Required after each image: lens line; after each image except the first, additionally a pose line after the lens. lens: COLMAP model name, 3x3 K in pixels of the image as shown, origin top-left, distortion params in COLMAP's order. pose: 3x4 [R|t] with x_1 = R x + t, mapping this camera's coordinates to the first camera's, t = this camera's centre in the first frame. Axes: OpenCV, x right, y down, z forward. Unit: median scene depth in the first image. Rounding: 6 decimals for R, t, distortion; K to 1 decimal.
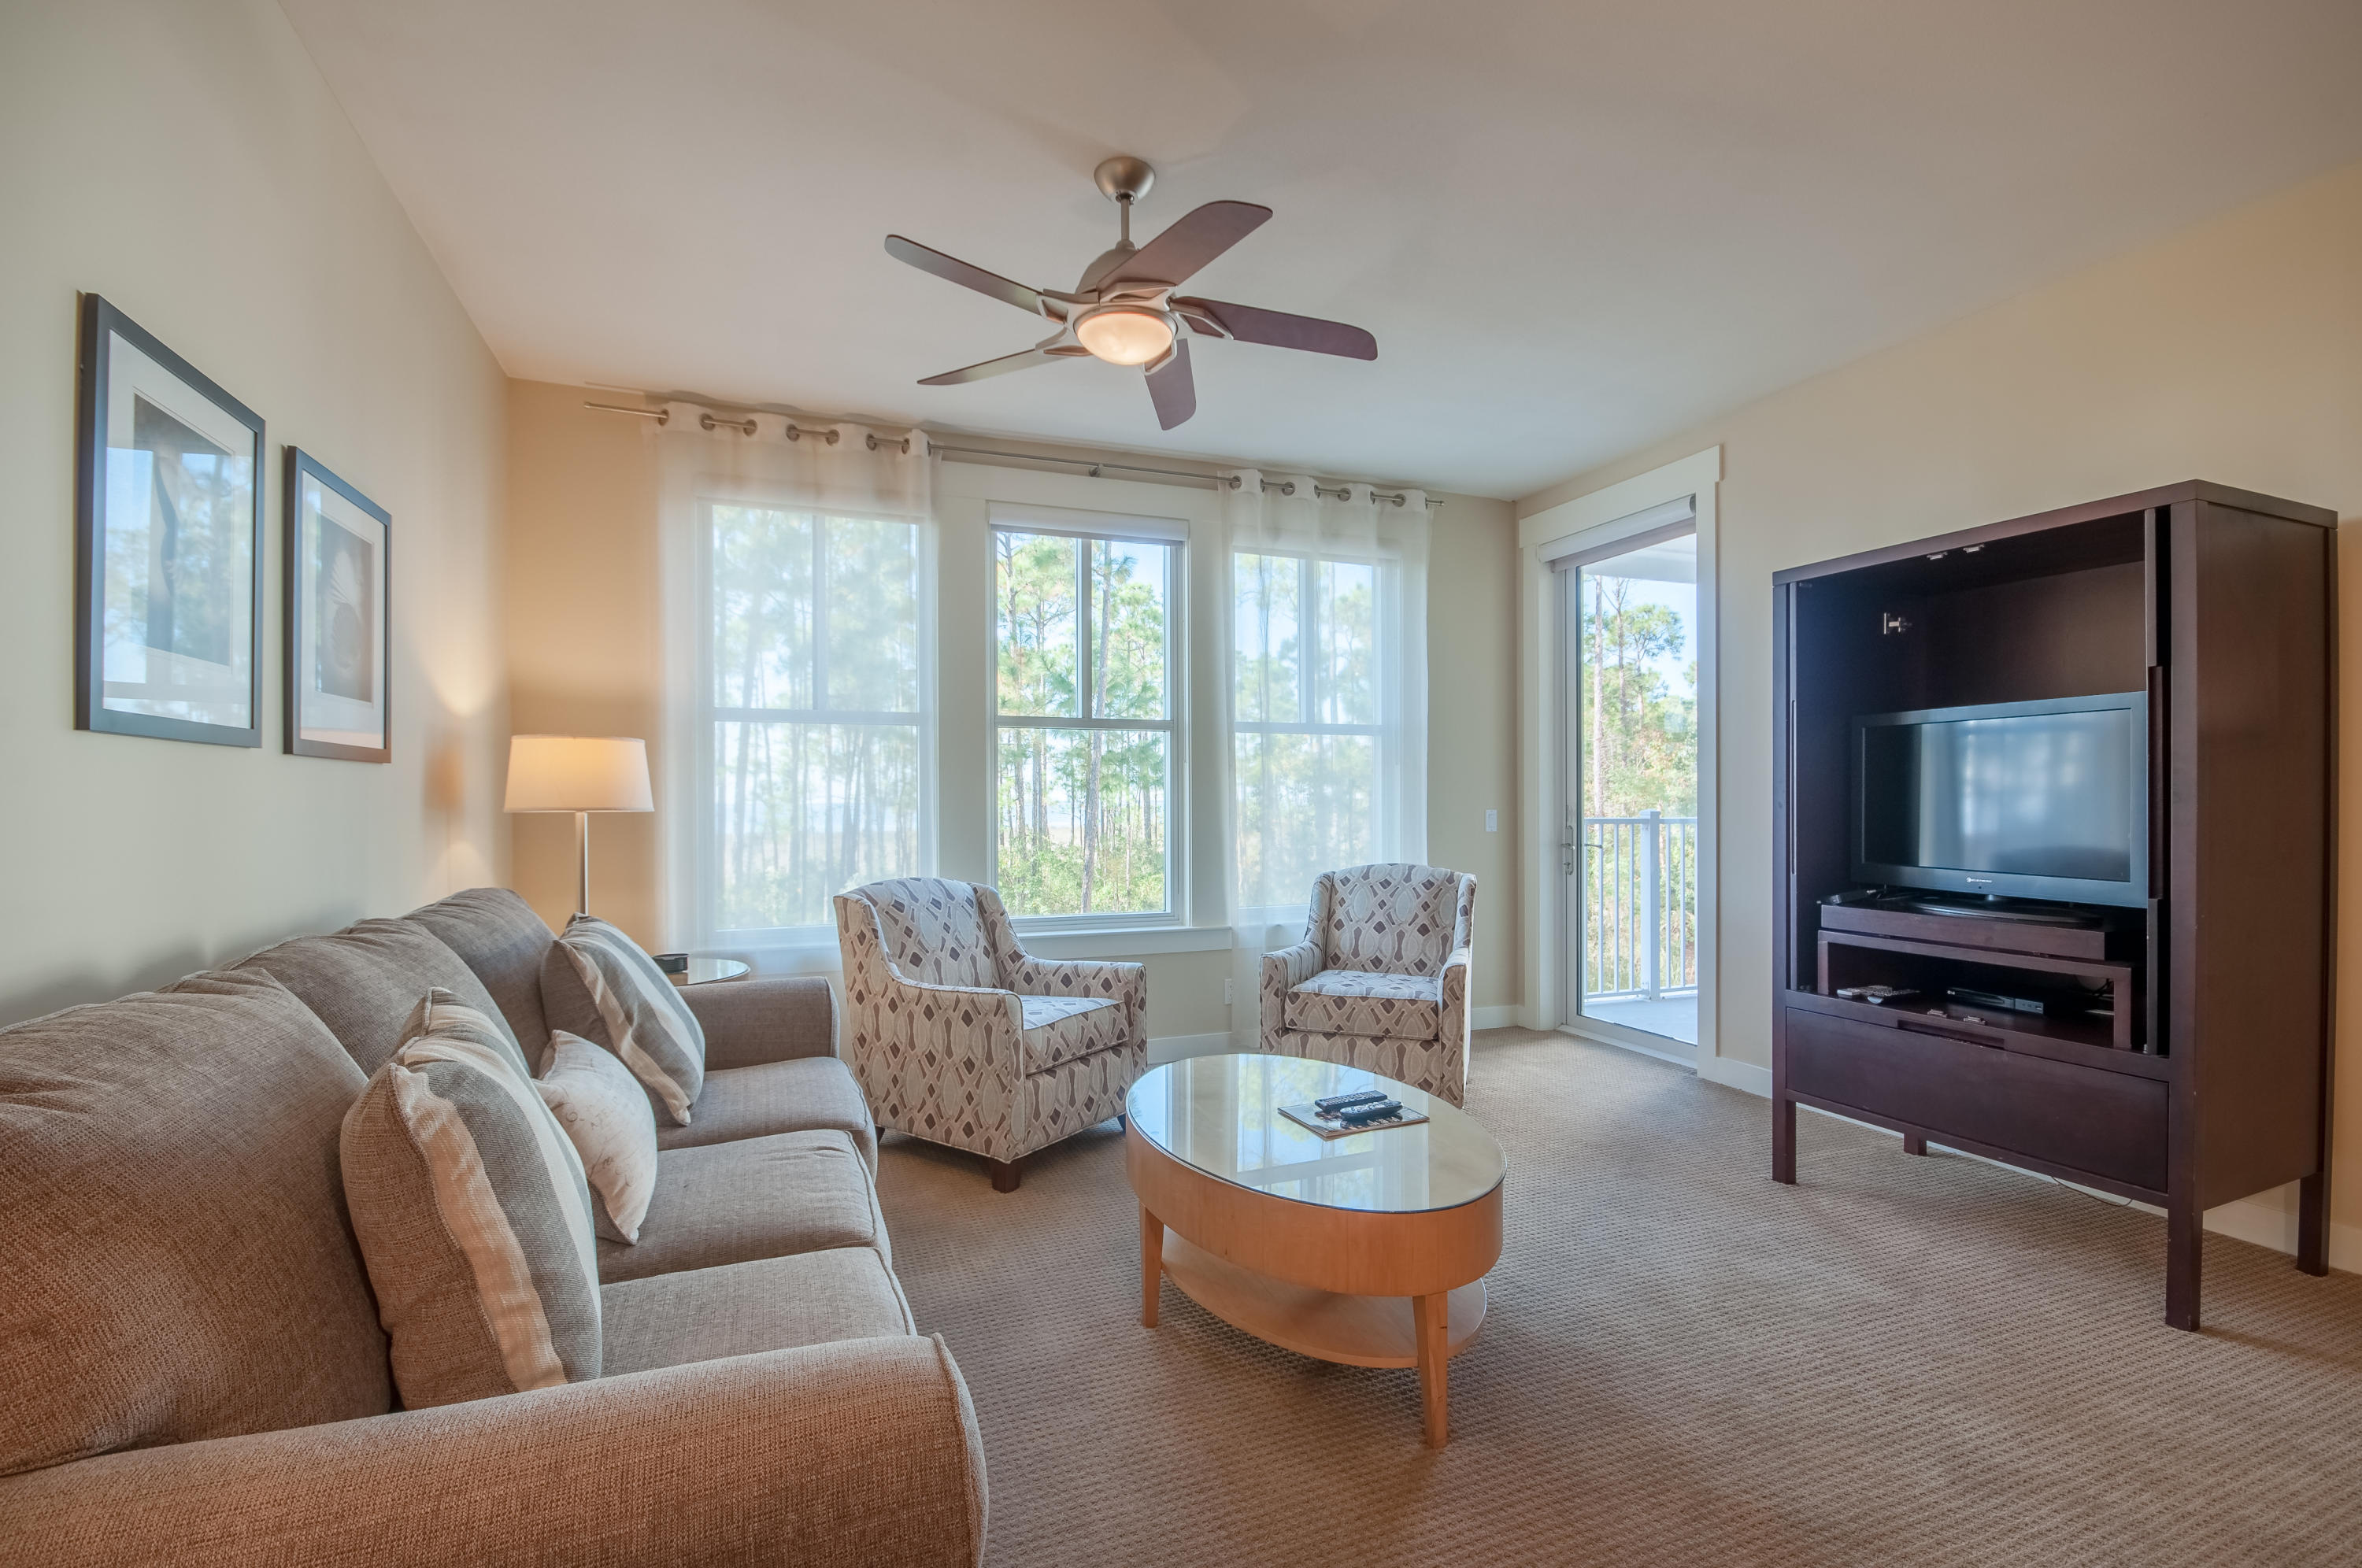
lens RADIAL K [[1046.8, 0, 1182.1], [0, 1046.8, 800.3], [0, 0, 1]] dist [-0.013854, -0.000134]
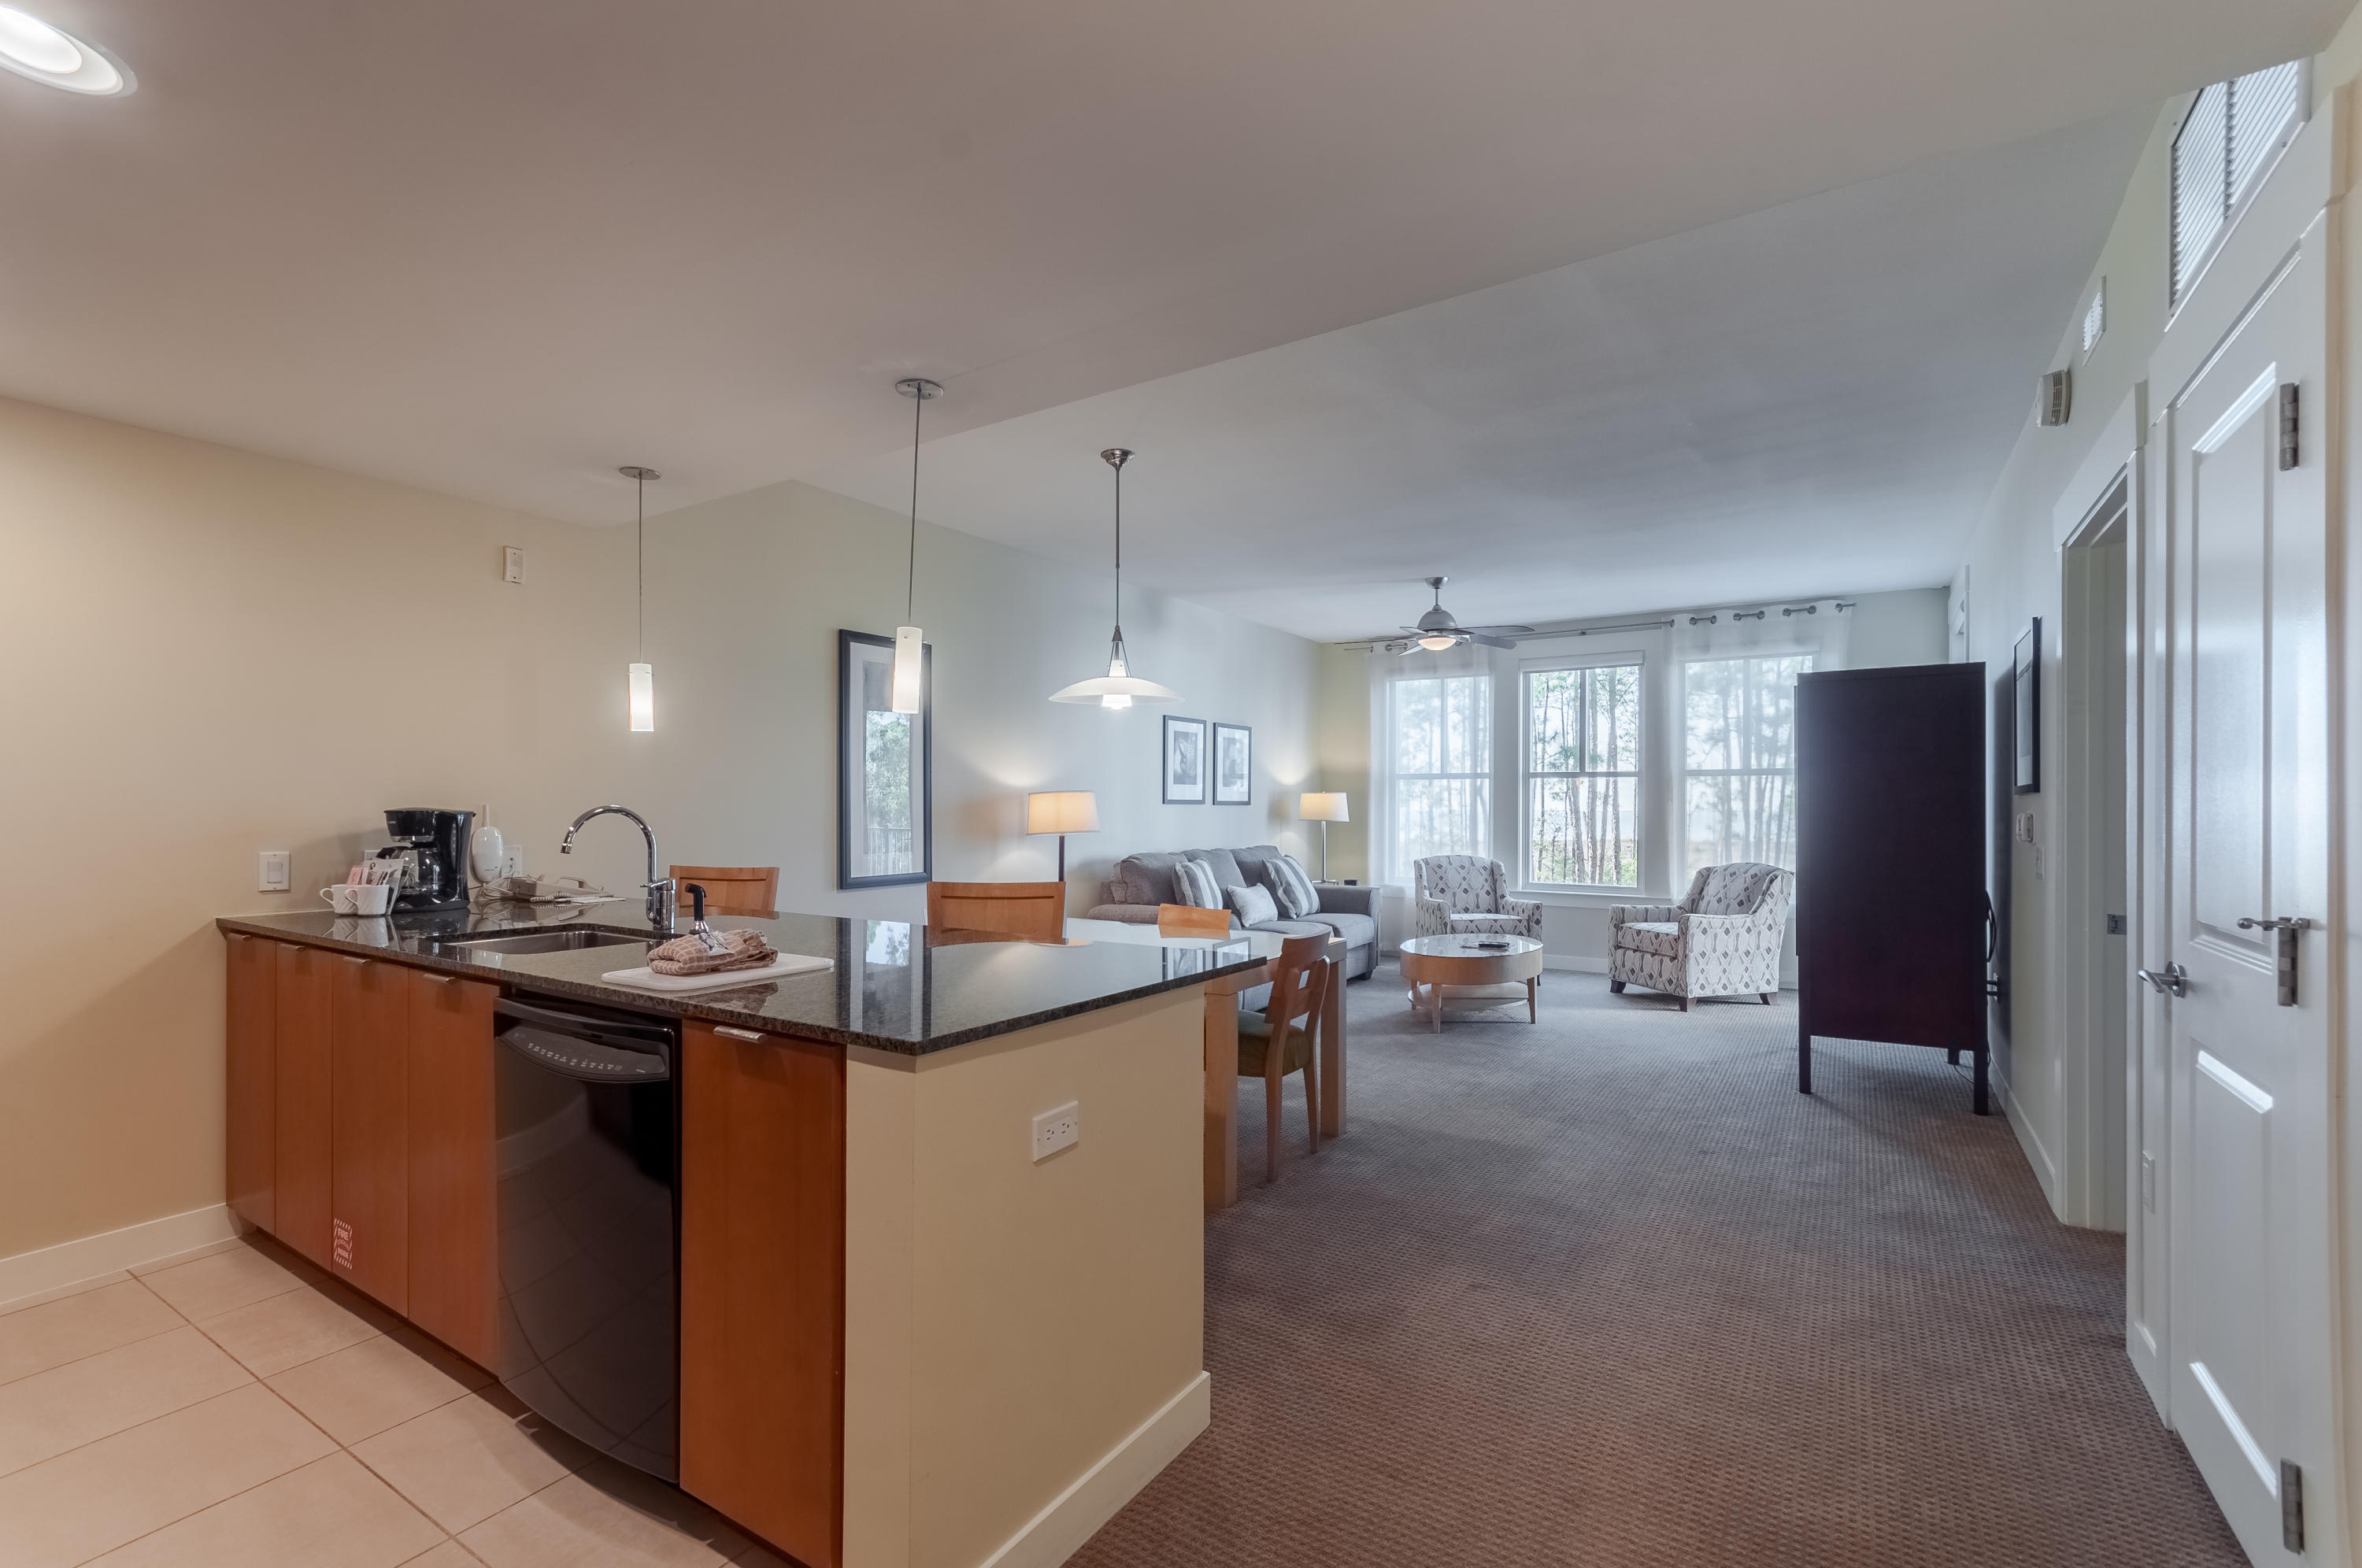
lens RADIAL K [[1038.7, 0, 1173.4], [0, 1038.7, 803.7], [0, 0, 1]] dist [-0.000874, -0.000628]
pose [[0.581300, 0.002652, -0.813685, 1.112666], [-0.004539, 0.999990, 0.000017, -0.026409], [0.813676, 0.003683, 0.581306, -0.684758]]
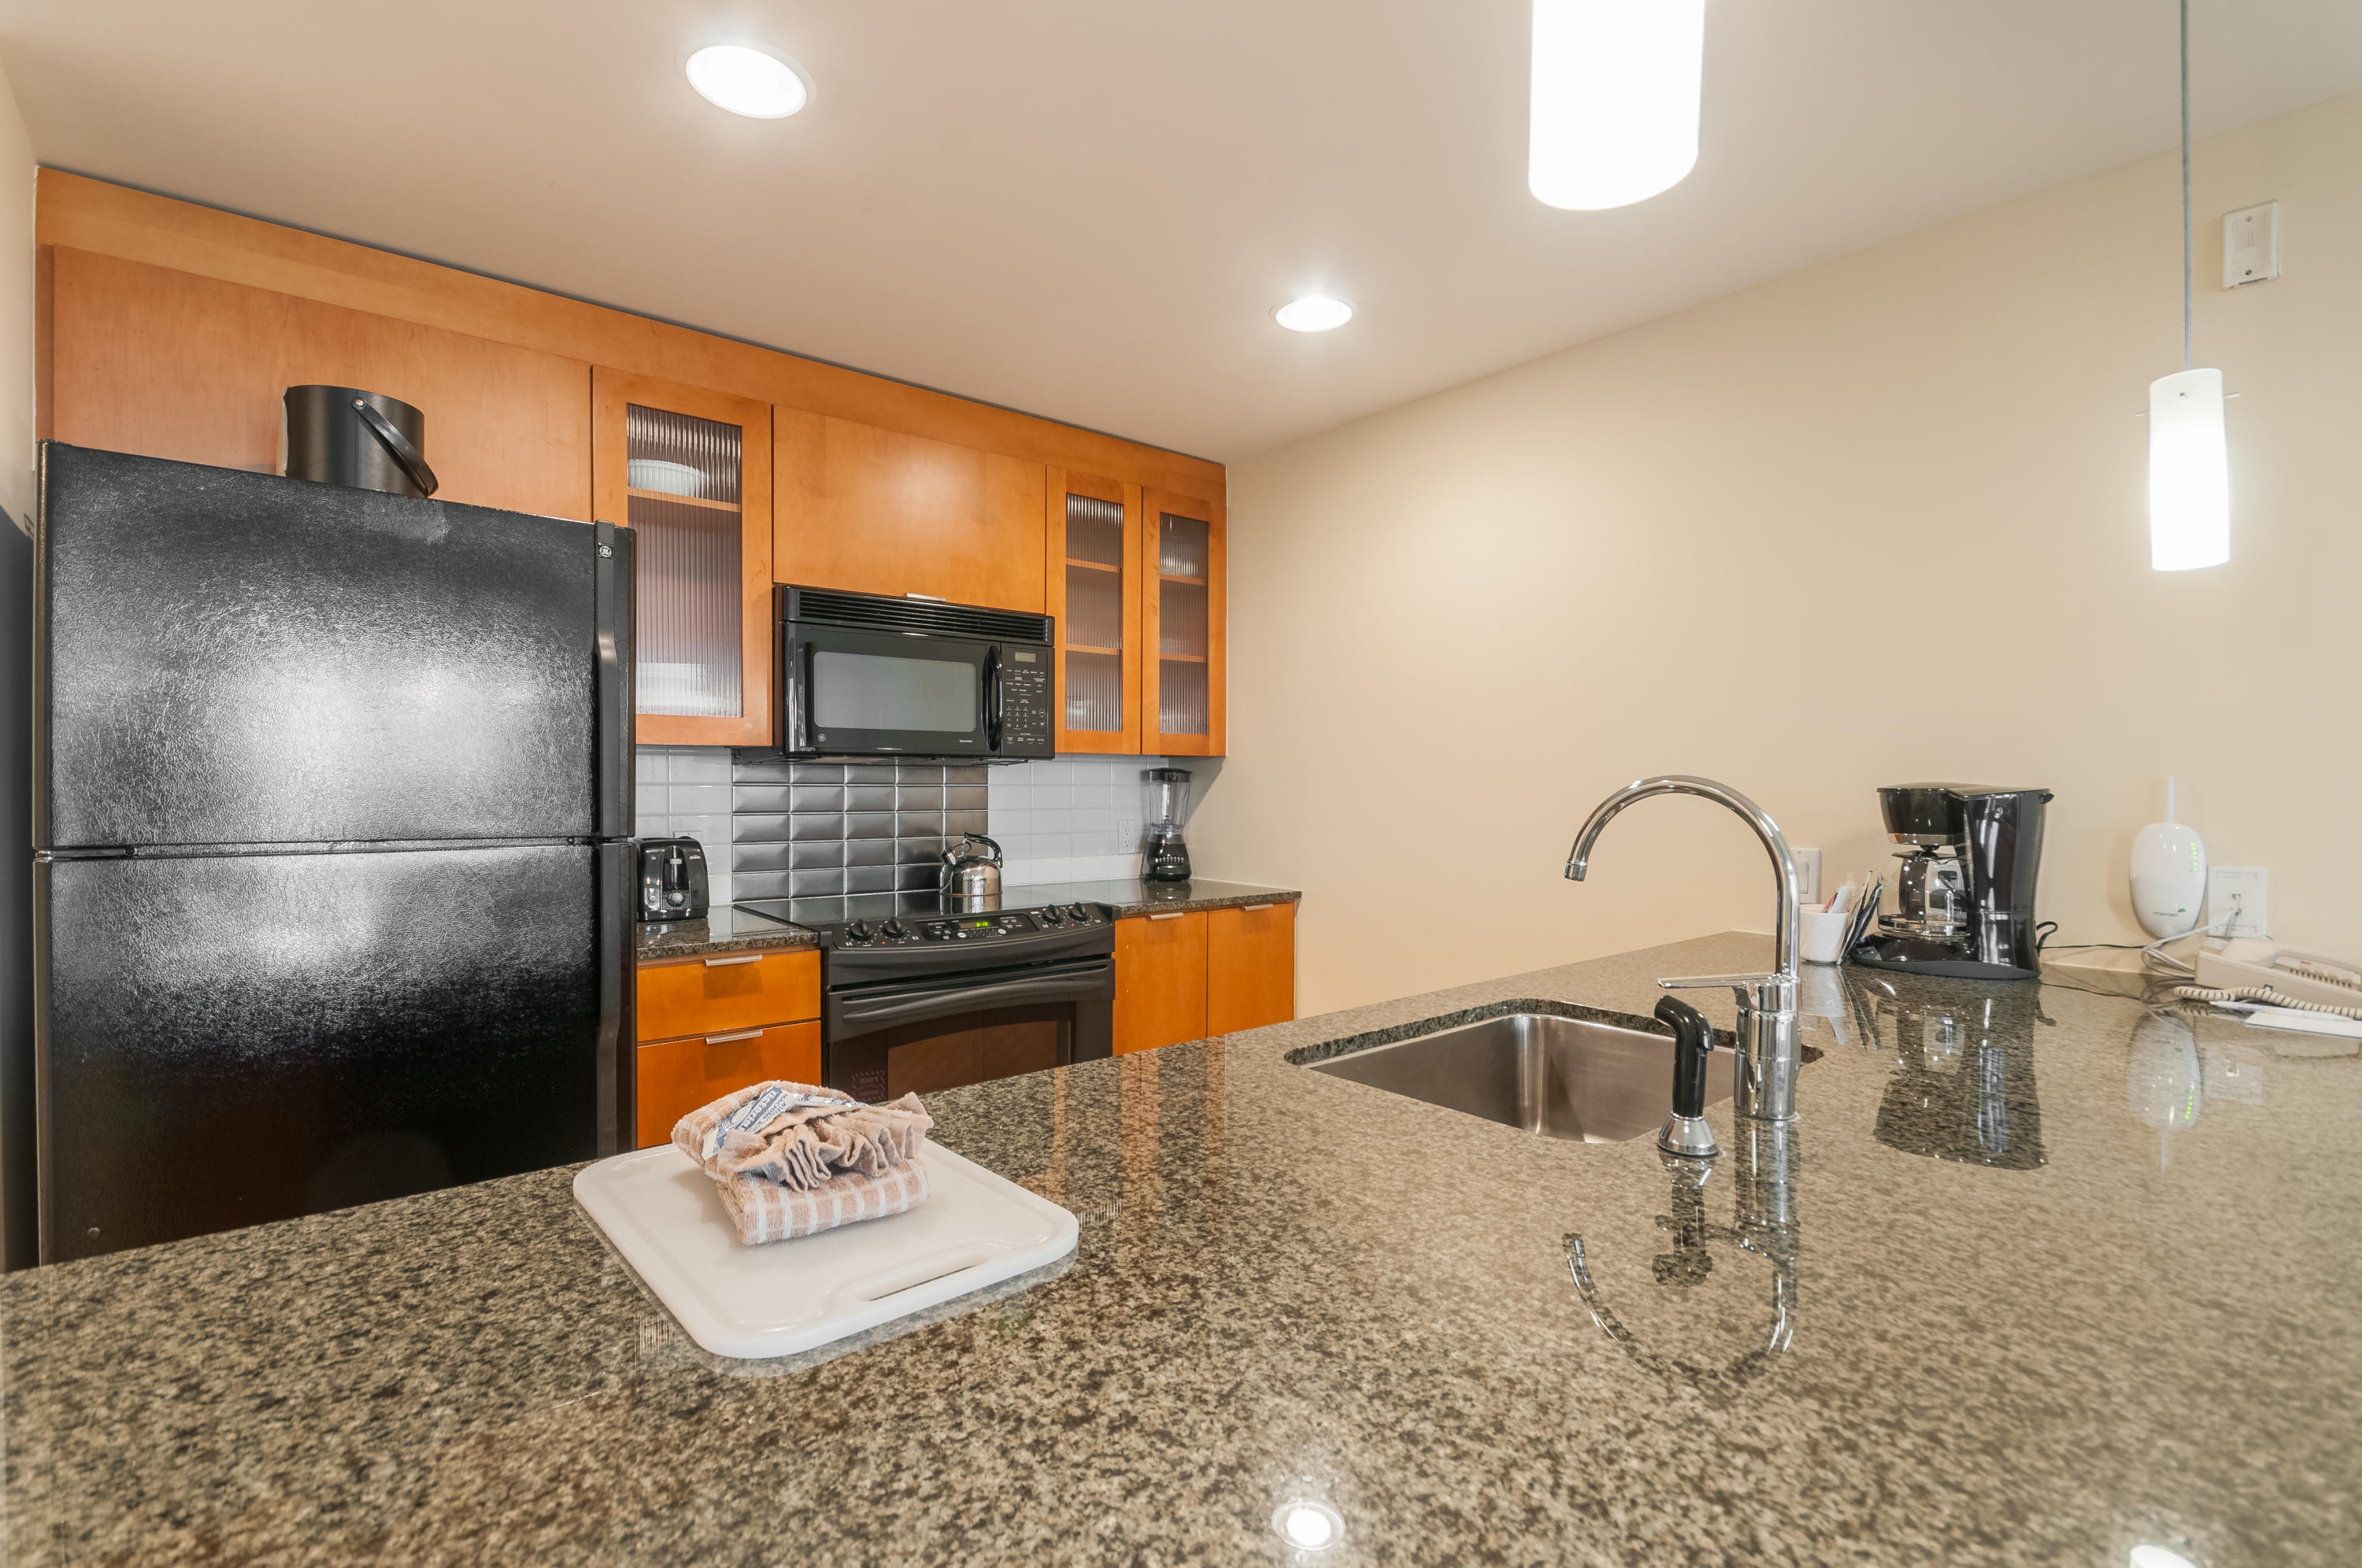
lens RADIAL K [[1081.0, 0, 1176.7], [0, 1081.0, 792.2], [0, 0, 1]] dist [-0.009098, -0.000240]
pose [[-0.948166, 0.005125, -0.317733, 0.549703], [0.002110, 0.999949, 0.009832, -0.021722], [0.317767, 0.008652, -0.948129, -0.344280]]
